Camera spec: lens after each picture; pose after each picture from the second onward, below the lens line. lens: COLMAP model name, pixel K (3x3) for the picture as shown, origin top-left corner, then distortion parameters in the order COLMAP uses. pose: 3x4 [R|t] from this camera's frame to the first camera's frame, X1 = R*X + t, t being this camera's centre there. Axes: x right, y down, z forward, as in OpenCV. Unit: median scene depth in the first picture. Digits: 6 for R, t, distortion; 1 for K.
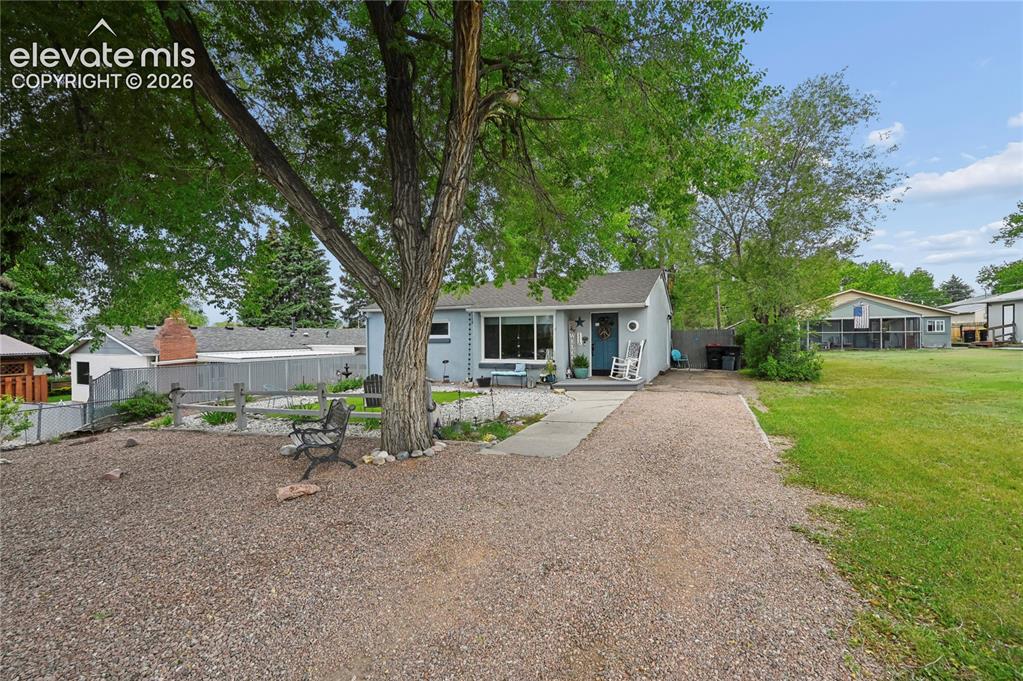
lens RADIAL K [[405.8, 0, 541.1], [0, 405.8, 329.1], [0, 0, 1]] dist [0.001190, 0.000076]
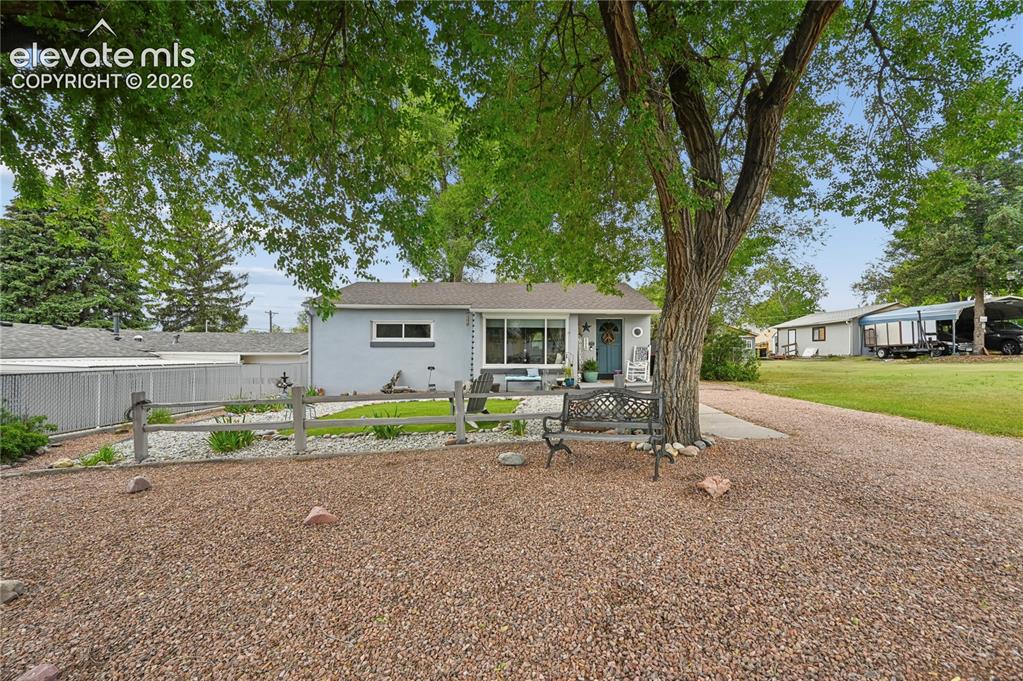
lens RADIAL K [[409.5, 0, 529.8], [0, 409.5, 340.0], [0, 0, 1]] dist [-0.000975, -0.000268]
pose [[0.916106, 0.024272, 0.400202, -0.441390], [-0.016826, 0.999614, -0.022110, 0.039855], [-0.400584, 0.013522, 0.916160, 0.118160]]
